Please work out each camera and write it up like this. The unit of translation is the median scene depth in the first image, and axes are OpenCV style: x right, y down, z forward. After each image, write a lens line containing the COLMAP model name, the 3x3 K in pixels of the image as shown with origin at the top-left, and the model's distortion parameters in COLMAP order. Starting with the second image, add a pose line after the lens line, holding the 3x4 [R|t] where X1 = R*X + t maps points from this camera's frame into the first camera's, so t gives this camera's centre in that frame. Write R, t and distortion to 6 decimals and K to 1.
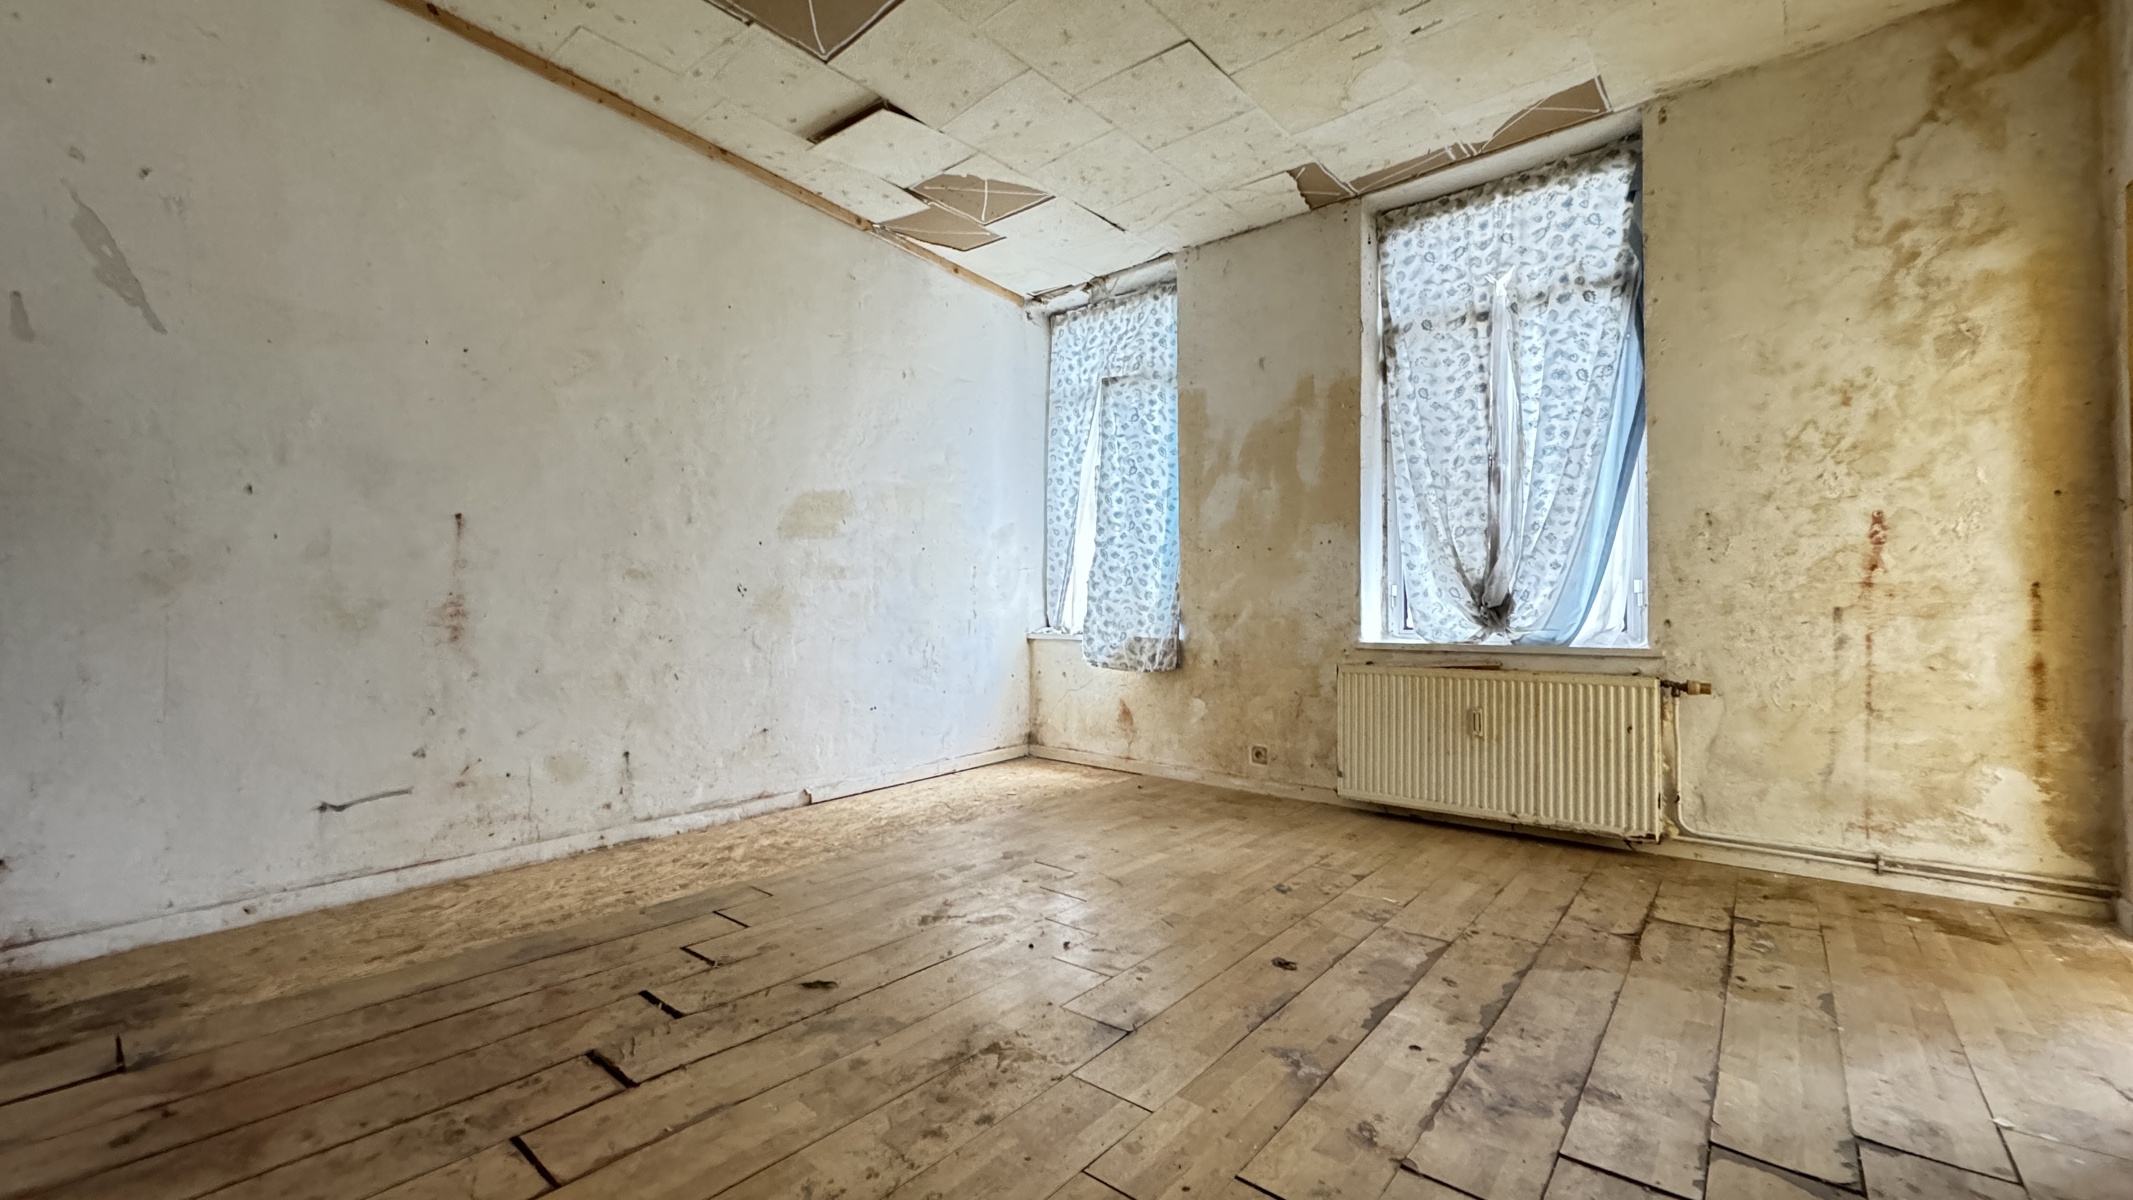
lens RADIAL K [[843.2, 0, 1063.8], [0, 843.2, 601.7], [0, 0, 1]] dist [-0.002471, -0.000116]
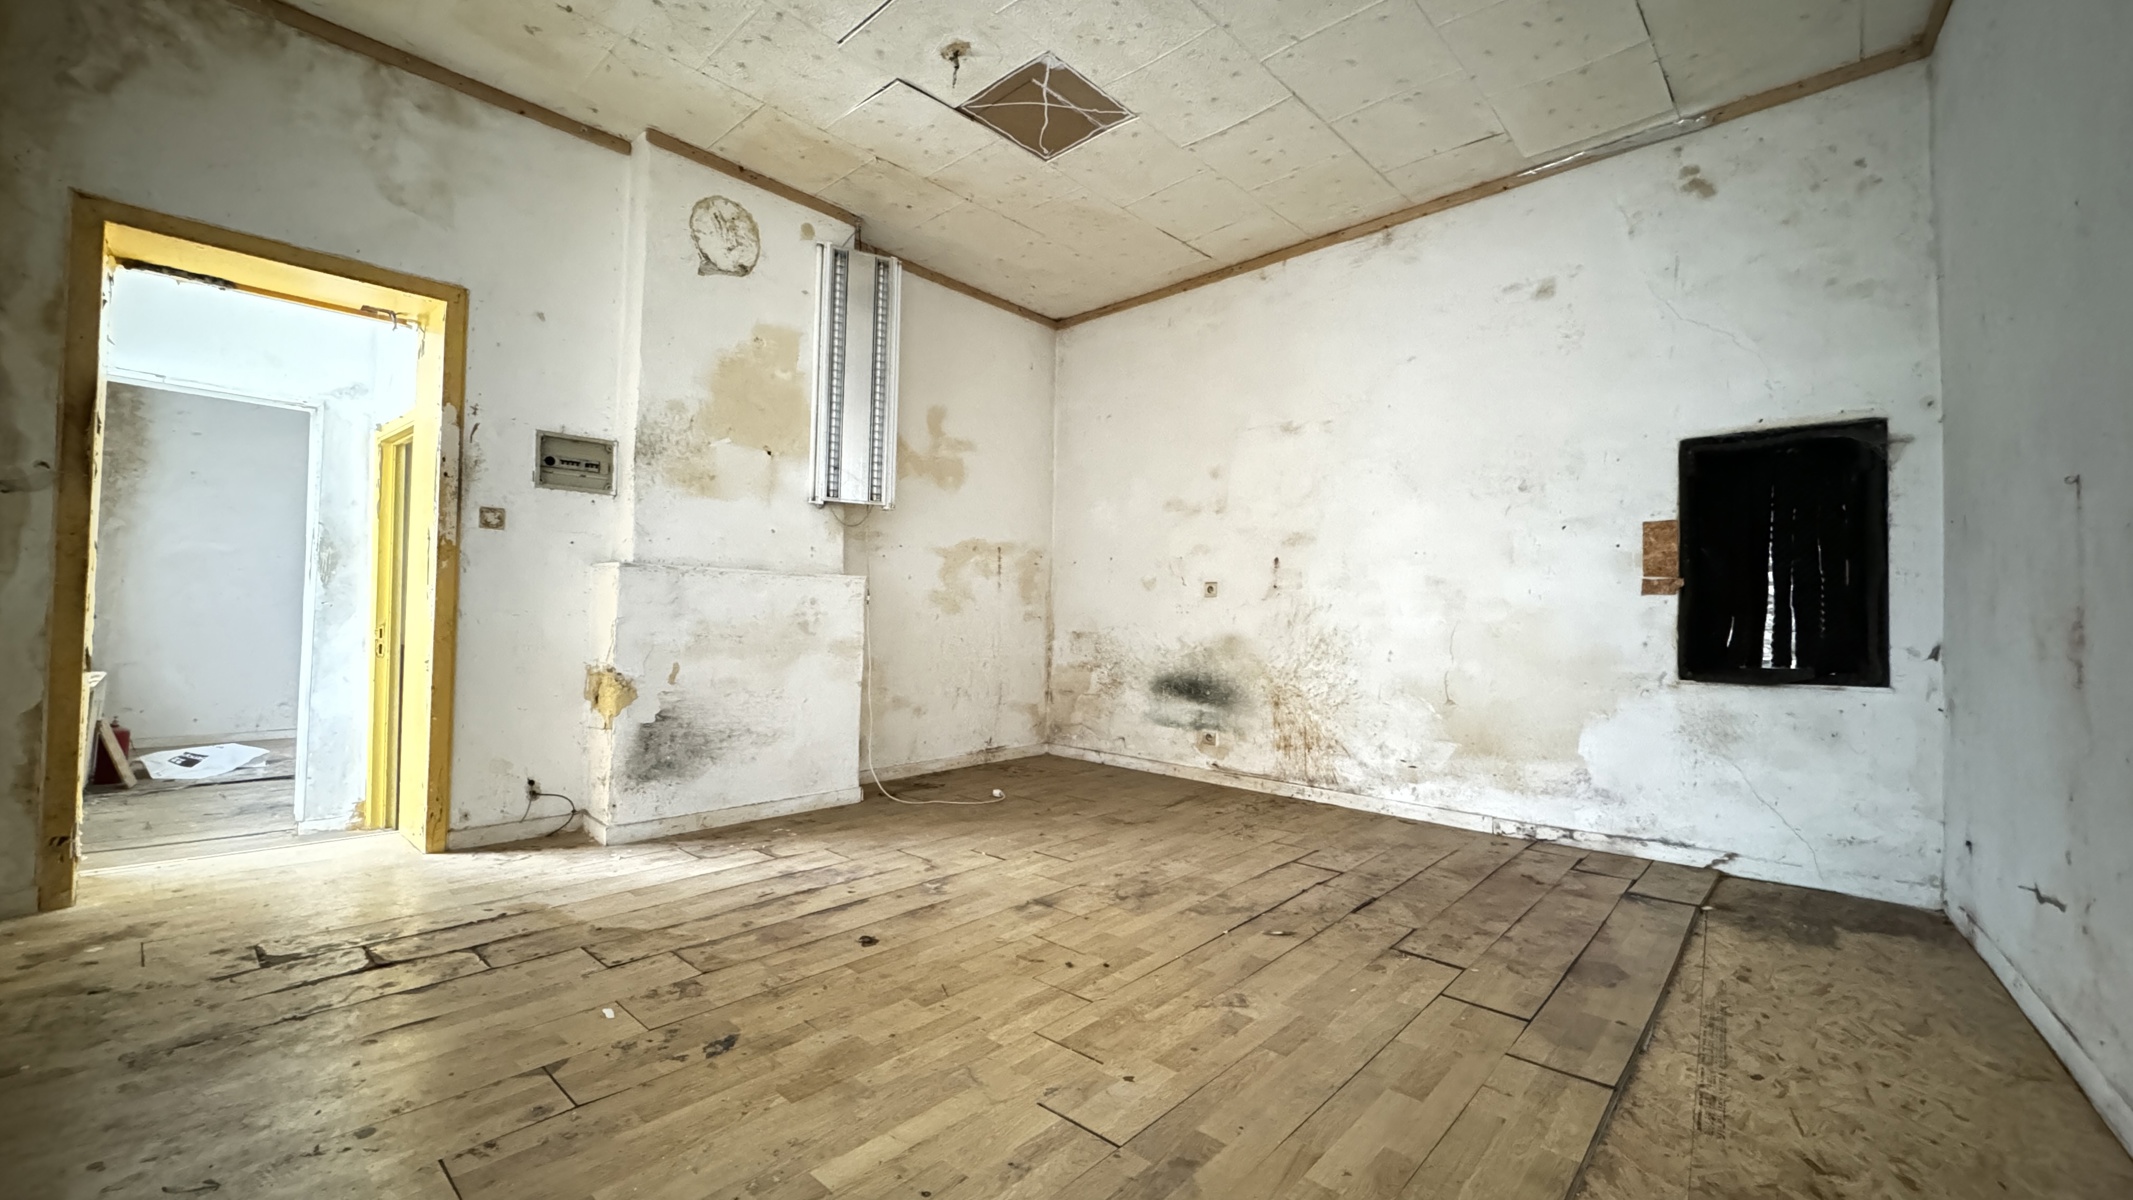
lens RADIAL K [[843.2, 0, 1068.8], [0, 843.2, 592.4], [0, 0, 1]] dist [-0.002471, -0.000116]
pose [[-0.999138, -0.019246, 0.036777, -0.027762], [-0.020501, 0.999209, -0.034075, 0.020358], [-0.036092, -0.034799, -0.998742, 2.346663]]
